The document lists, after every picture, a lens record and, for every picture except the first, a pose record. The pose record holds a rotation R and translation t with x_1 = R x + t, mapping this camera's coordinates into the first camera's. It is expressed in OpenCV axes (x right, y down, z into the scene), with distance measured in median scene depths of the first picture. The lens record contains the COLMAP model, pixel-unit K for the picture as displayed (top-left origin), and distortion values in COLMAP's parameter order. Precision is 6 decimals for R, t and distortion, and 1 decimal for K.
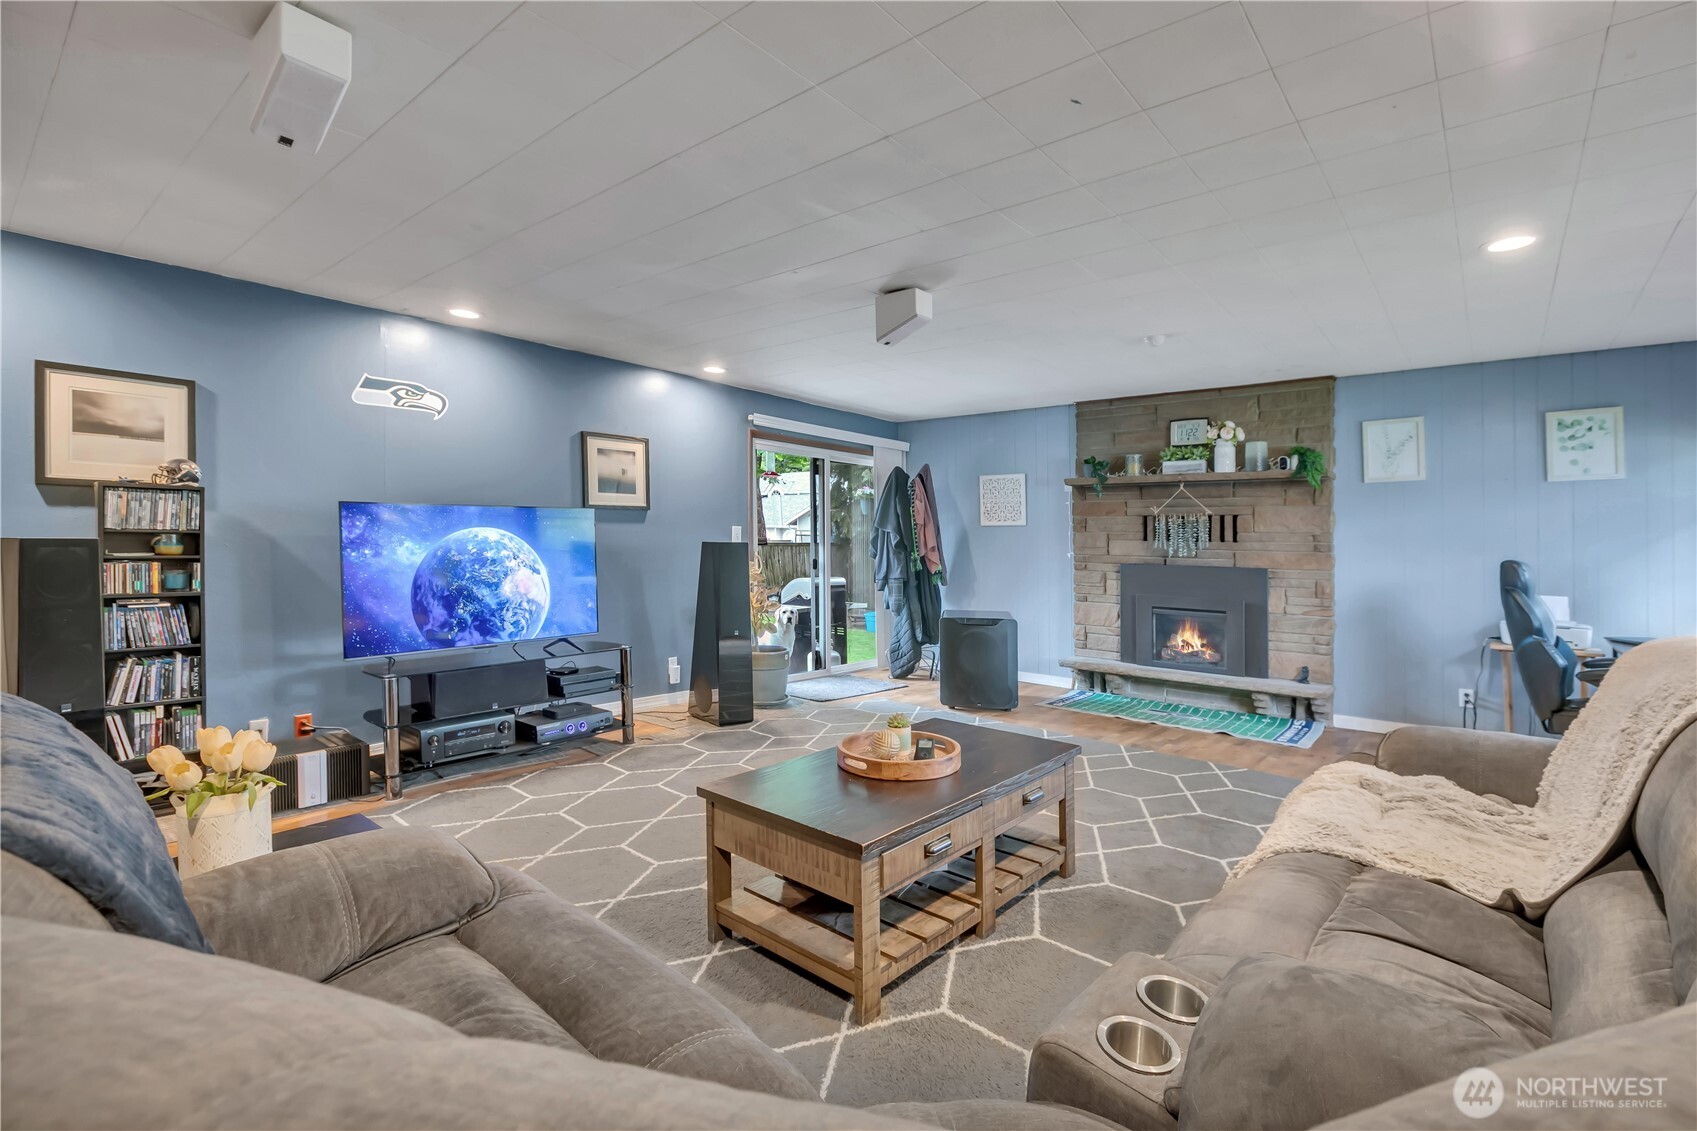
lens RADIAL K [[788.3, 0, 848.5], [0, 788.3, 553.9], [0, 0, 1]] dist [0.000740, 0.000669]
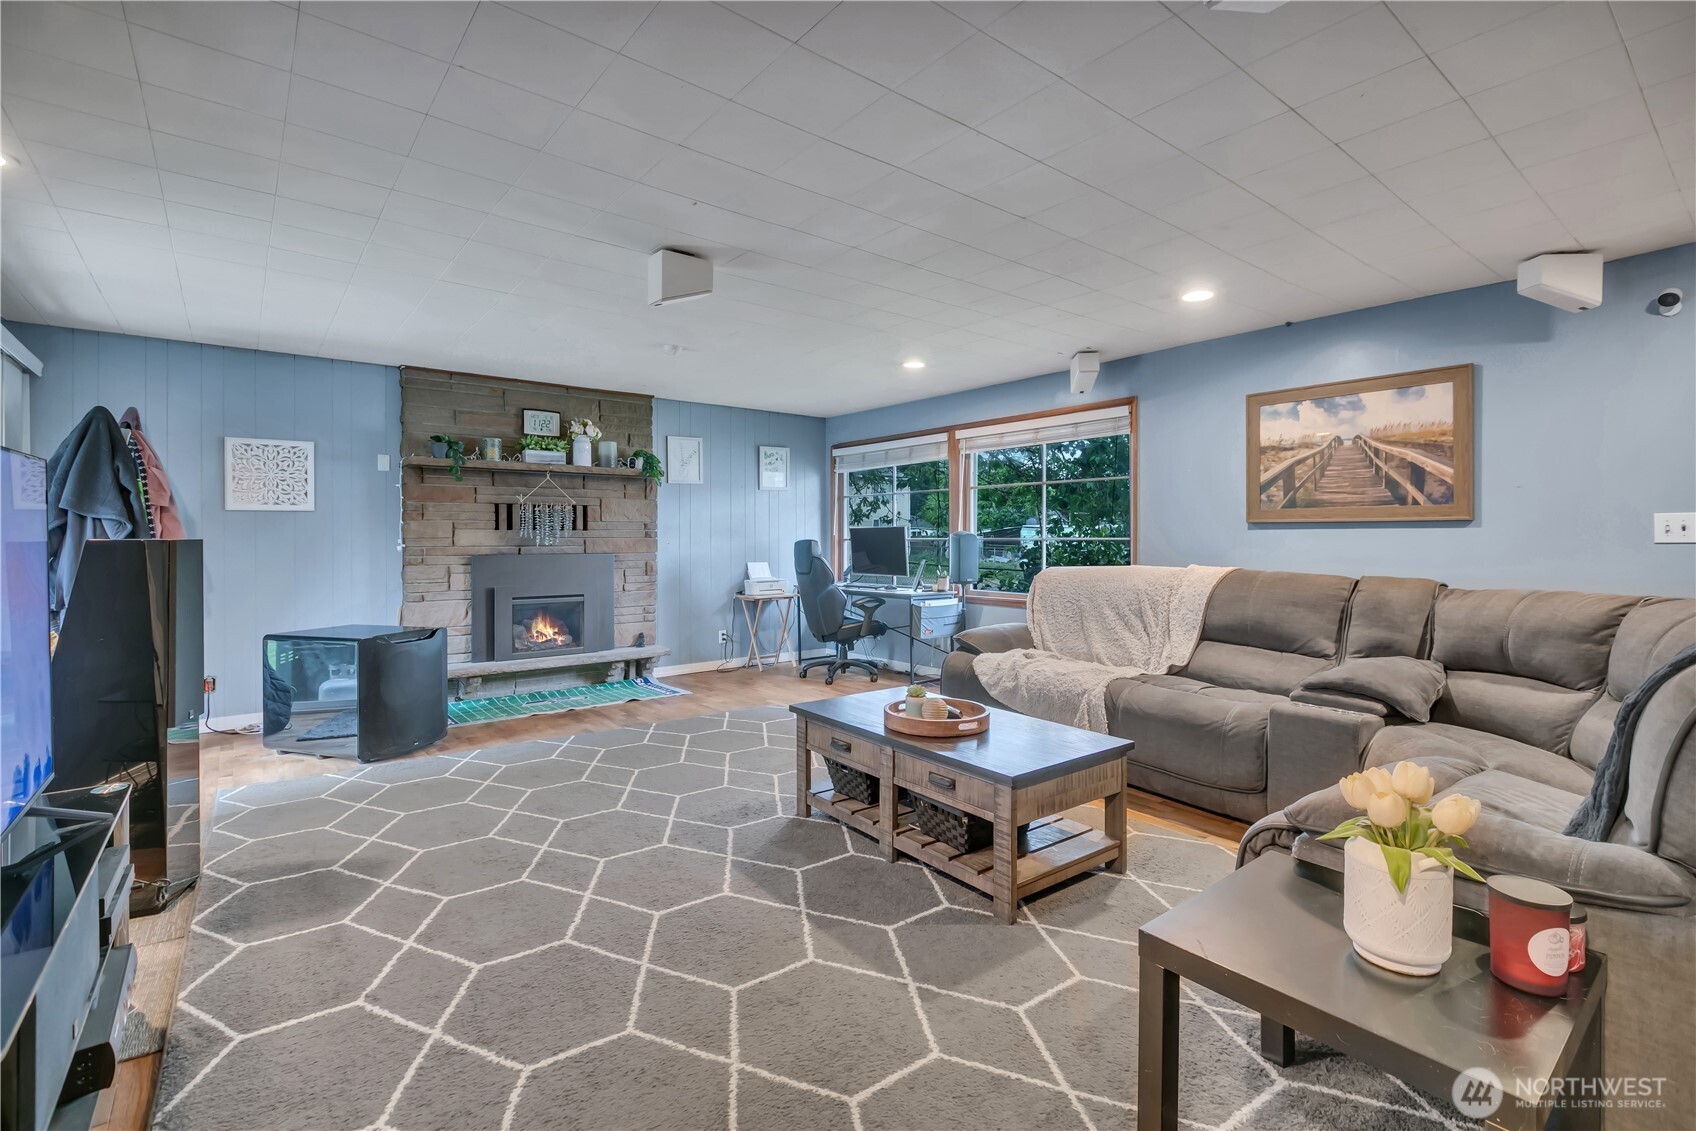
lens RADIAL K [[787.8, 0, 868.4], [0, 787.8, 525.3], [0, 0, 1]] dist [0.000740, 0.000669]
pose [[0.173924, -0.004003, 0.984751, -0.534304], [0.022482, 0.999747, 0.000094, -0.013456], [-0.984502, 0.022123, 0.173970, 0.437897]]
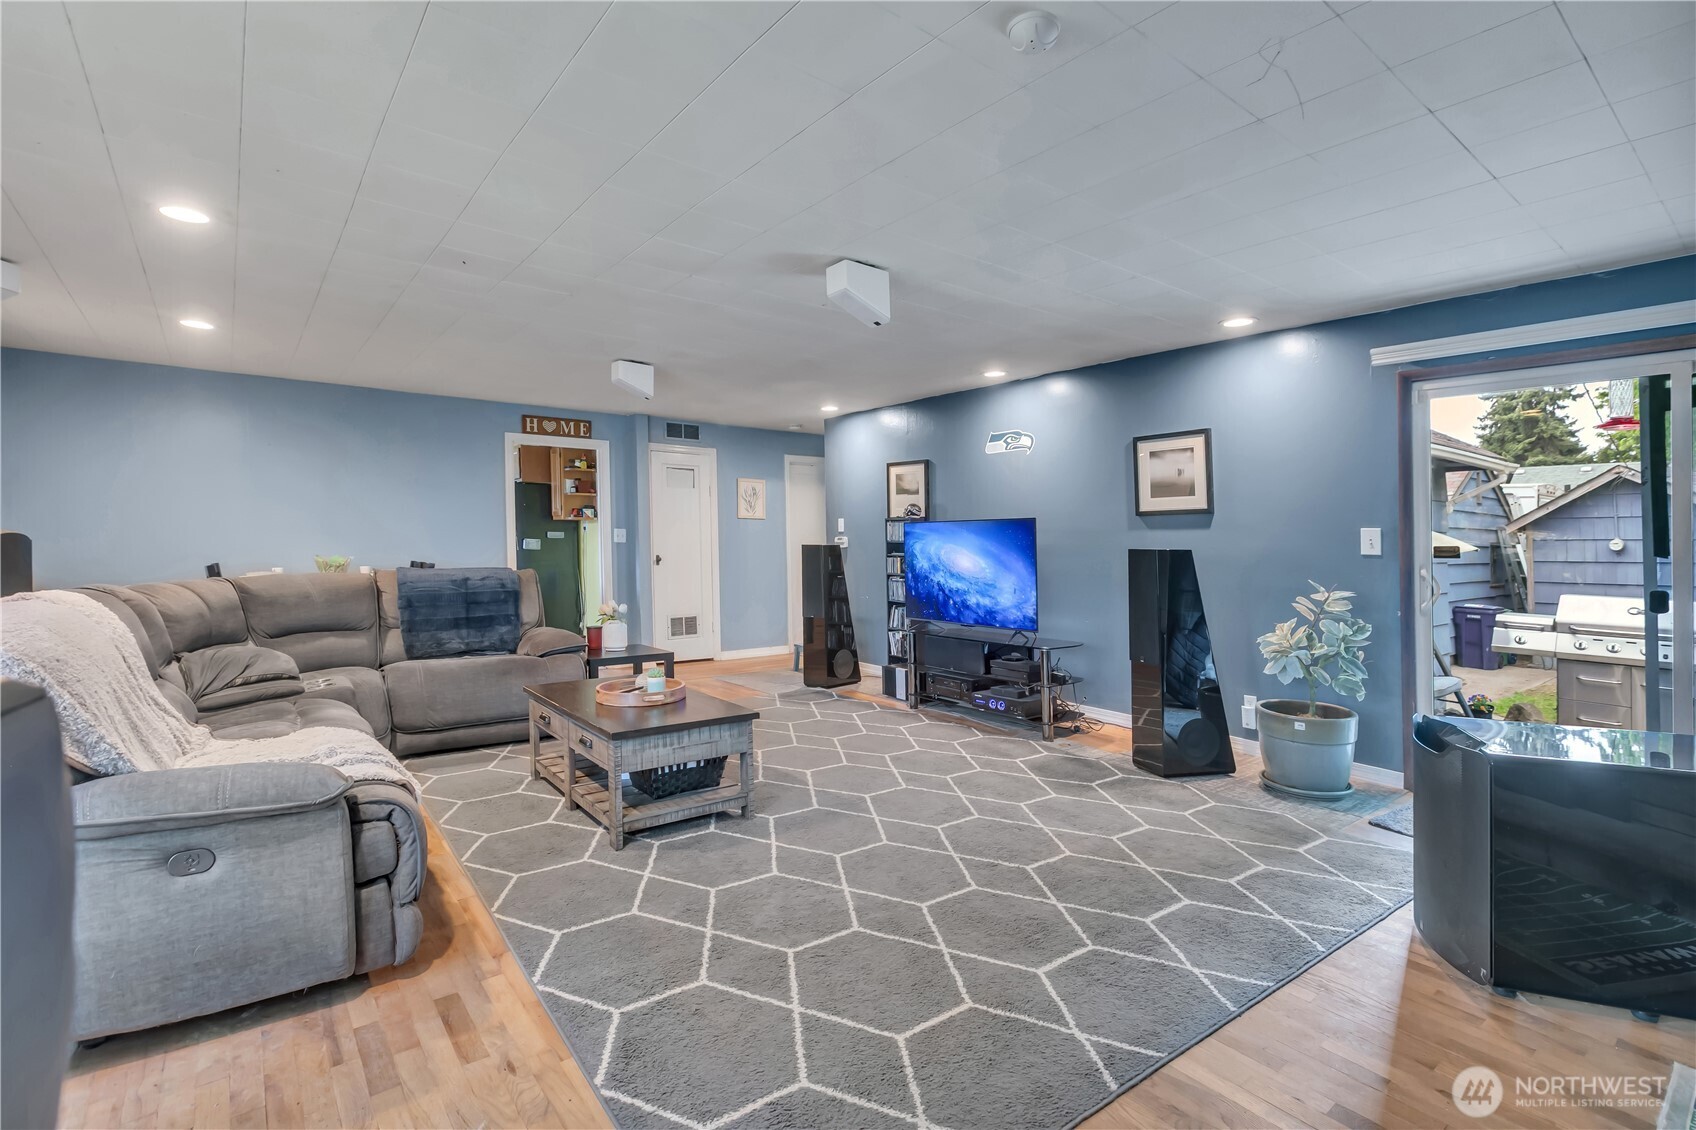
lens RADIAL K [[787.8, 0, 854.5], [0, 787.8, 538.2], [0, 0, 1]] dist [0.000740, 0.000669]
pose [[-0.227040, -0.017002, -0.973737, 0.630849], [-0.032097, 0.999435, -0.009966, -0.008377], [0.973356, 0.028991, -0.227458, 0.805299]]
